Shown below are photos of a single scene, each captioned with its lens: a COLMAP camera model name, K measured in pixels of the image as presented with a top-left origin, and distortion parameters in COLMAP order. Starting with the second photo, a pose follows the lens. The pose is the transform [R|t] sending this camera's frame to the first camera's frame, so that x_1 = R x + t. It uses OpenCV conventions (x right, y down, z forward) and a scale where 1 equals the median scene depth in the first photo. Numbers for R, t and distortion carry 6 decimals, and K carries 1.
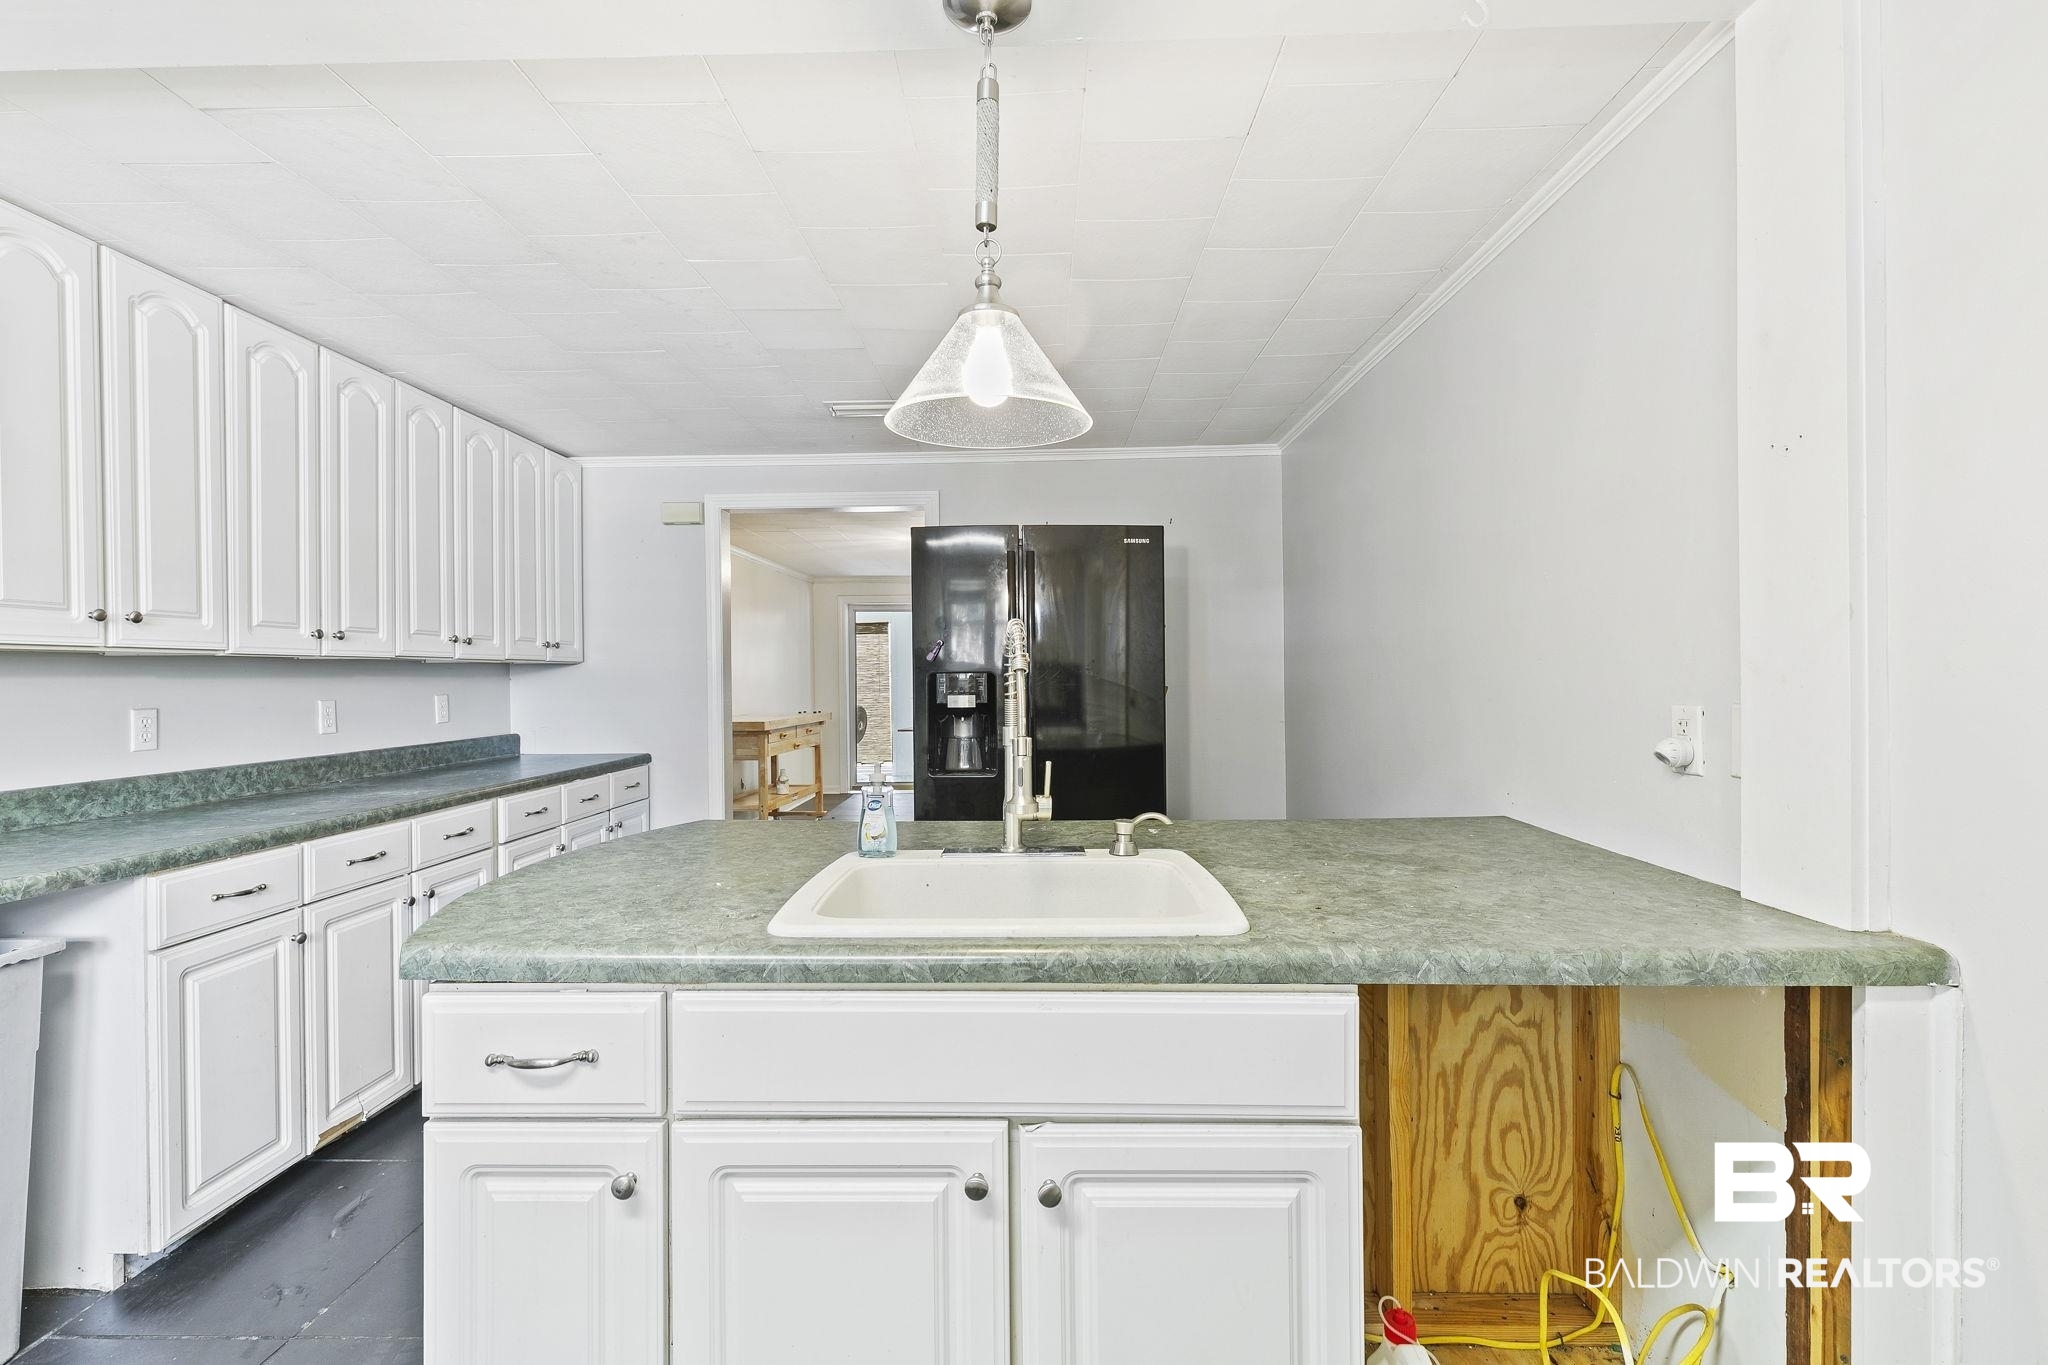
lens RADIAL K [[933.2, 0, 982.1], [0, 933.2, 663.4], [0, 0, 1]] dist [0.009363, -0.004209]
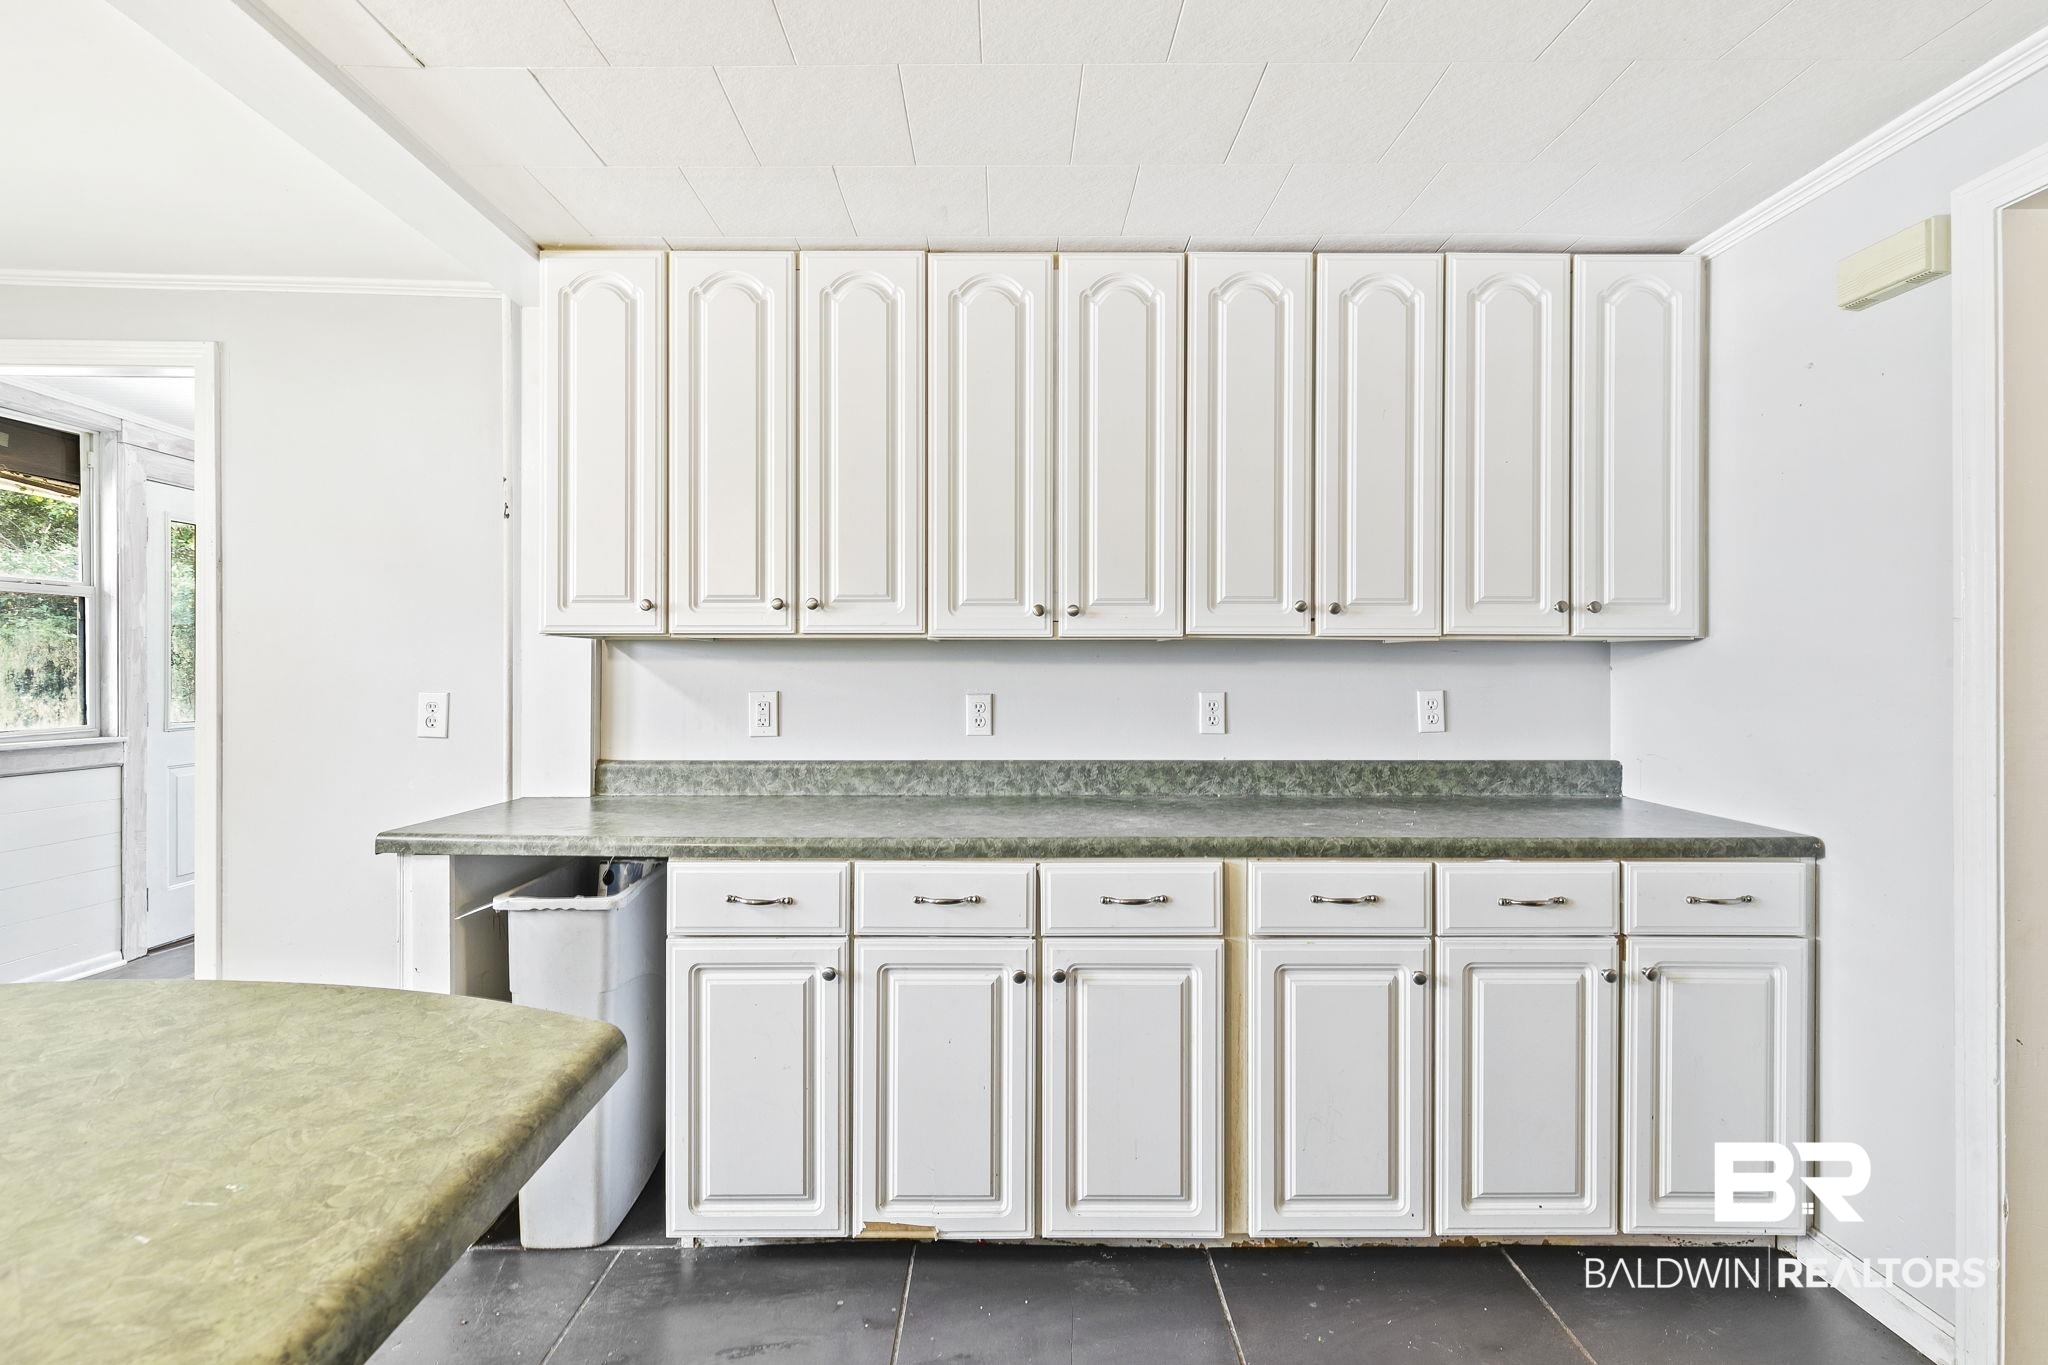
lens RADIAL K [[886.0, 0, 1027.4], [0, 886.0, 676.7], [0, 0, 1]] dist [0.018918, -0.020220]
pose [[0.072141, 0.015593, -0.997273, 0.042921], [0.011360, 0.999800, 0.016455, 0.009800], [0.997330, -0.012516, 0.071949, 0.665508]]
